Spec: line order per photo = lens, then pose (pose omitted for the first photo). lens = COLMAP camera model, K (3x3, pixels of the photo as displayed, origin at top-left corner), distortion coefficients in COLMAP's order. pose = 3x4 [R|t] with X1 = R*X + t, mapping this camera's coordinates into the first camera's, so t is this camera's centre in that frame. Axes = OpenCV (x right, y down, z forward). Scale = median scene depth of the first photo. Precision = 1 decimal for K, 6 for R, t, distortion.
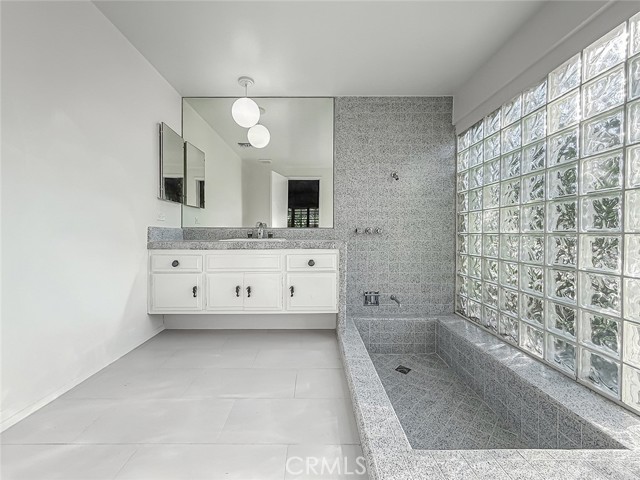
lens RADIAL K [[267.6, 0, 320.4], [0, 267.6, 238.9], [0, 0, 1]] dist [-0.000116, 0.000130]
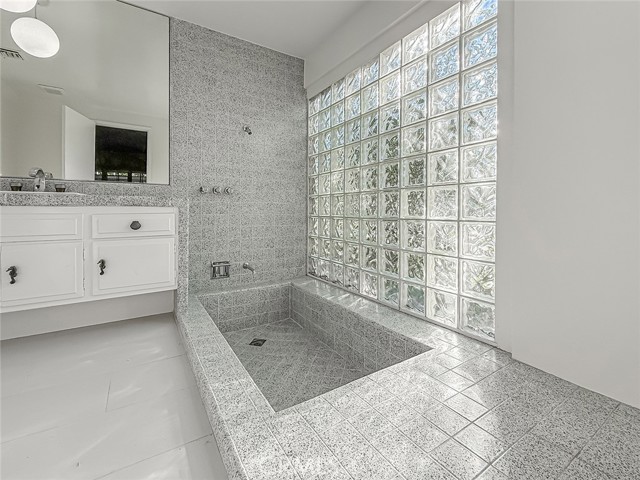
lens RADIAL K [[267.6, 0, 319.1], [0, 267.6, 240.6], [0, 0, 1]] dist [-0.000116, 0.000130]
pose [[0.841477, -0.004085, 0.540277, -0.008020], [0.007523, 0.999963, -0.004157, 0.161227], [-0.540241, 0.007562, 0.841477, 0.125776]]
